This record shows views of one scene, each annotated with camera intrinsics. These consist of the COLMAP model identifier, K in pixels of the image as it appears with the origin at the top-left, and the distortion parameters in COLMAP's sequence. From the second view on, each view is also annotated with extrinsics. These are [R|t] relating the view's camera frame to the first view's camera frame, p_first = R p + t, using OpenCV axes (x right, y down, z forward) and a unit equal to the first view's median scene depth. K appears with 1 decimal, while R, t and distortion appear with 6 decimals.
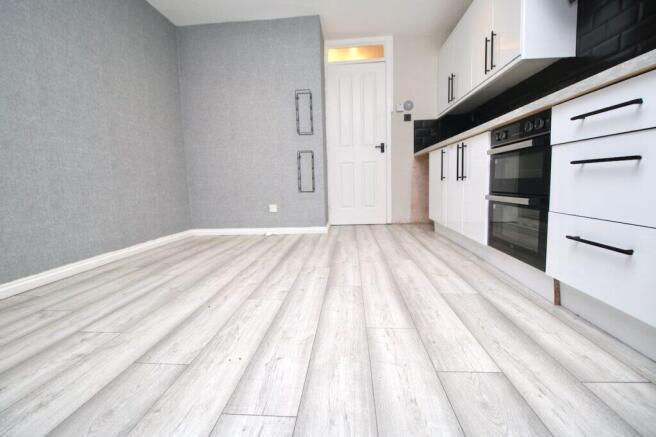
lens RADIAL K [[296.3, 0, 323.2], [0, 296.3, 215.9], [0, 0, 1]] dist [-0.011949, -0.000496]
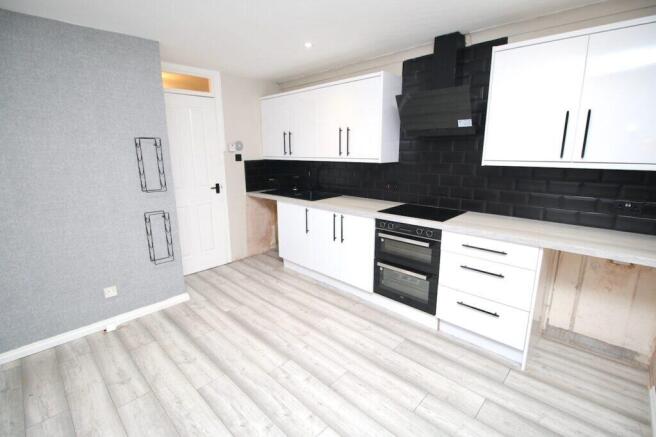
lens RADIAL K [[296.3, 0, 323.2], [0, 296.3, 215.9], [0, 0, 1]] dist [-0.011949, -0.000496]
pose [[0.639616, -0.135155, 0.756719, -0.385830], [0.079379, 0.990772, 0.109864, -0.268254], [-0.764585, -0.010203, 0.644442, 0.151531]]
